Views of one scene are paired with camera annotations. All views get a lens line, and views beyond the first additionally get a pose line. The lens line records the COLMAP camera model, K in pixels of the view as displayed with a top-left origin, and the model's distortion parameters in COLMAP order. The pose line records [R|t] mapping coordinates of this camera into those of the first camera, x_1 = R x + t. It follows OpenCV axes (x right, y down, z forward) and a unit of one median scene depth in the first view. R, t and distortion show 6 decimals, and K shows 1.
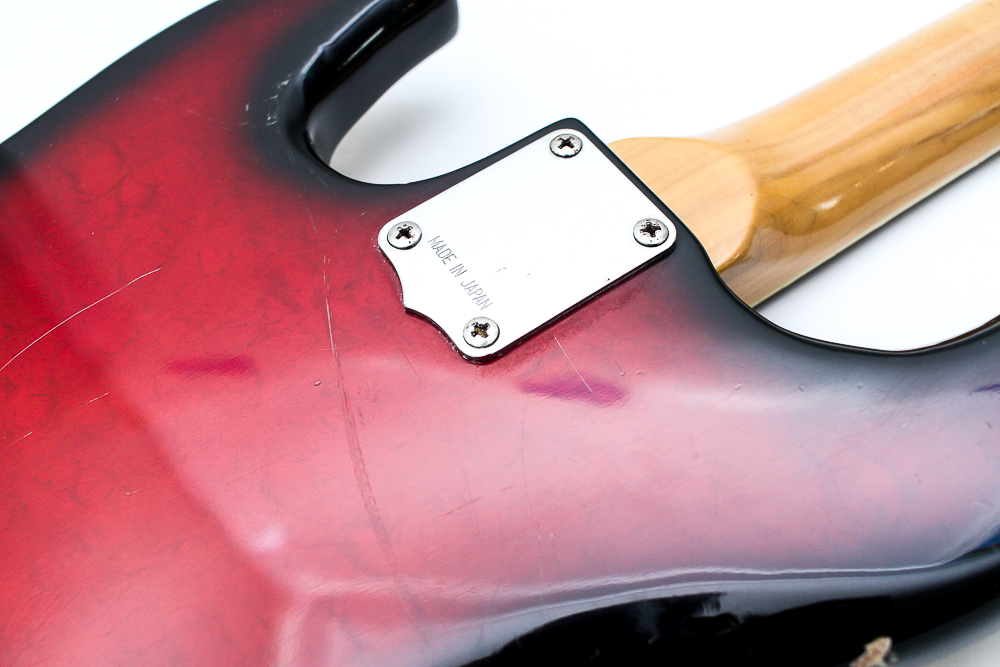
lens RADIAL K [[1137.7, 0, 500.3], [0, 1137.7, 331.4], [0, 0, 1]] dist [-0.123522, 0.000000]
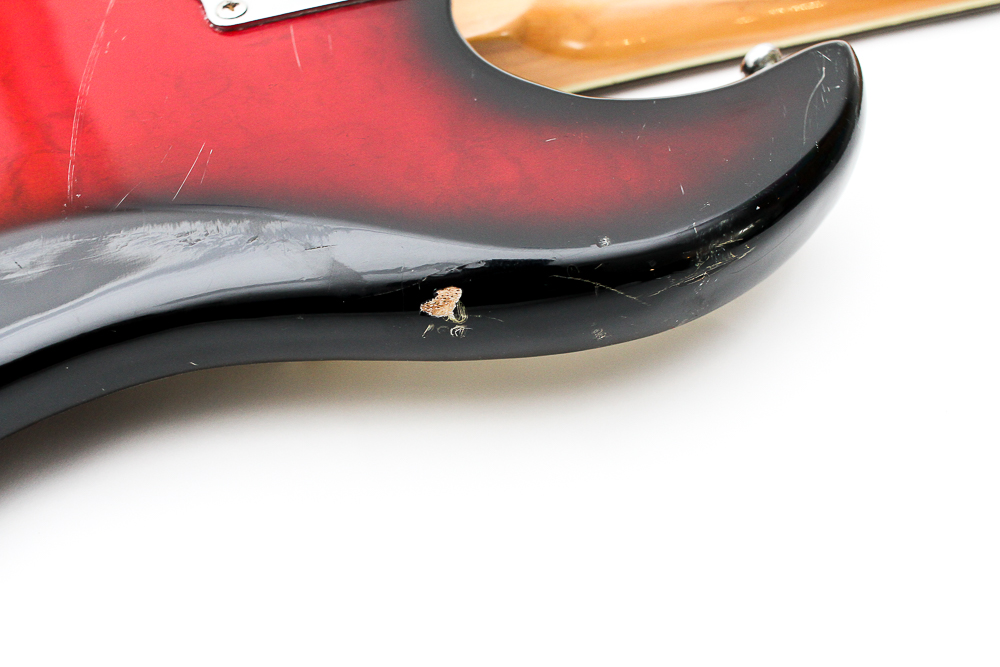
lens RADIAL K [[1137.7, 0, 500.5], [0, 1137.7, 330.3], [0, 0, 1]] dist [-0.123522, 0.000000]
pose [[0.967153, 0.247499, -0.057962, 0.363898], [-0.250857, 0.966141, -0.060349, 0.292071], [0.041063, 0.072907, 0.996493, -0.076706]]
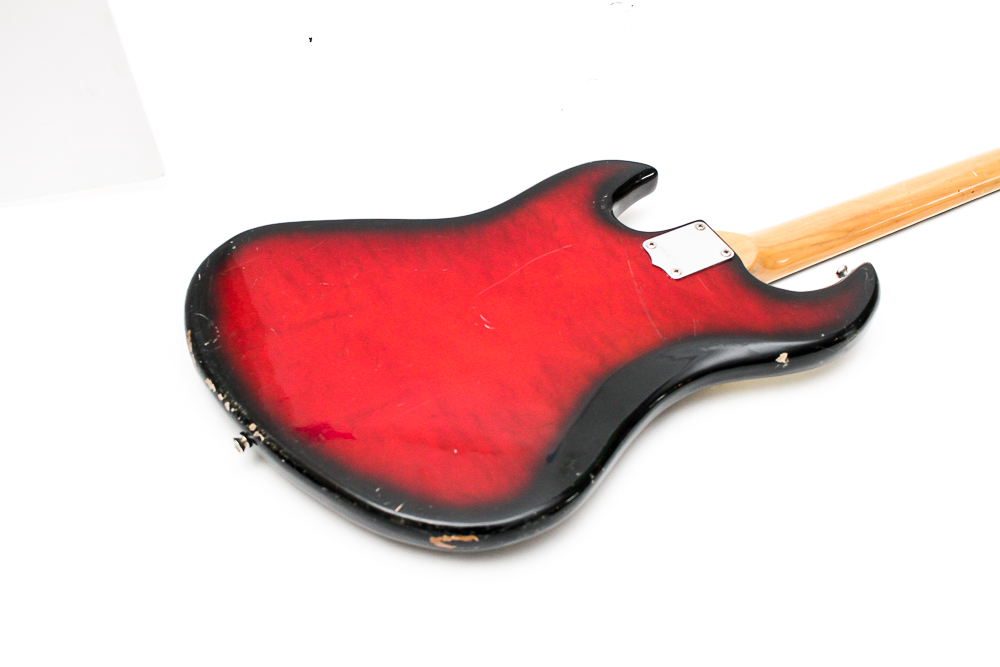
lens RADIAL K [[1137.7, 0, 499.9], [0, 1137.7, 333.3], [0, 0, 1]] dist [-0.123522, 0.000000]
pose [[0.990851, 0.132265, 0.026828, -0.571005], [-0.126056, 0.978021, -0.166089, 0.761781], [-0.048206, 0.161188, 0.985746, -2.155863]]
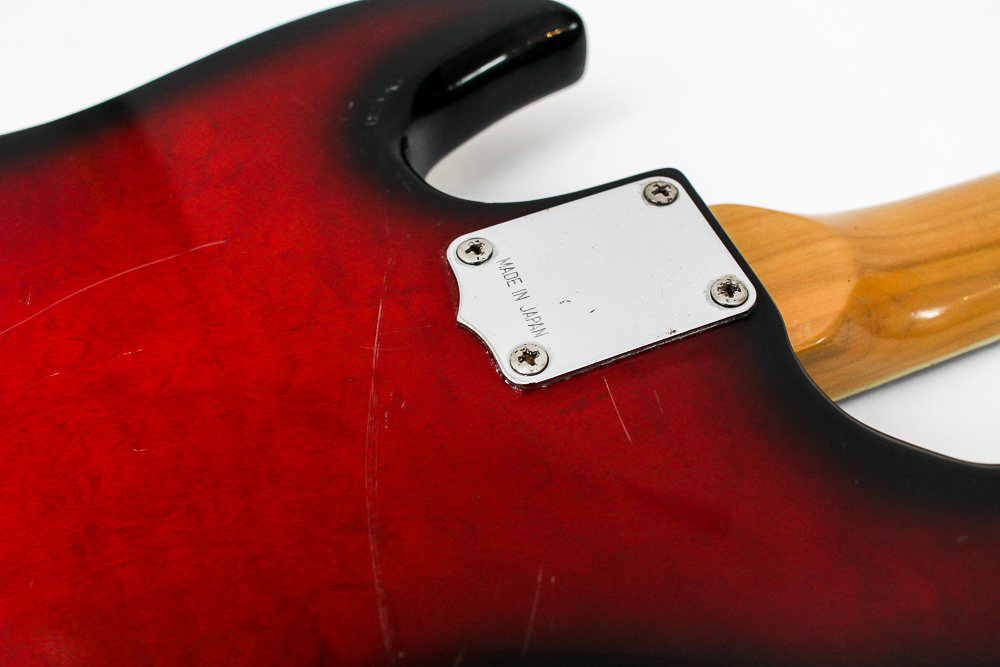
lens RADIAL K [[1137.7, 0, 499.3], [0, 1137.7, 341.9], [0, 0, 1]] dist [-0.123522, 0.000000]
pose [[0.975749, 0.186810, -0.114084, 0.059951], [-0.195339, 0.978324, -0.068733, 0.052527], [0.098771, 0.089351, 0.991091, 0.056789]]
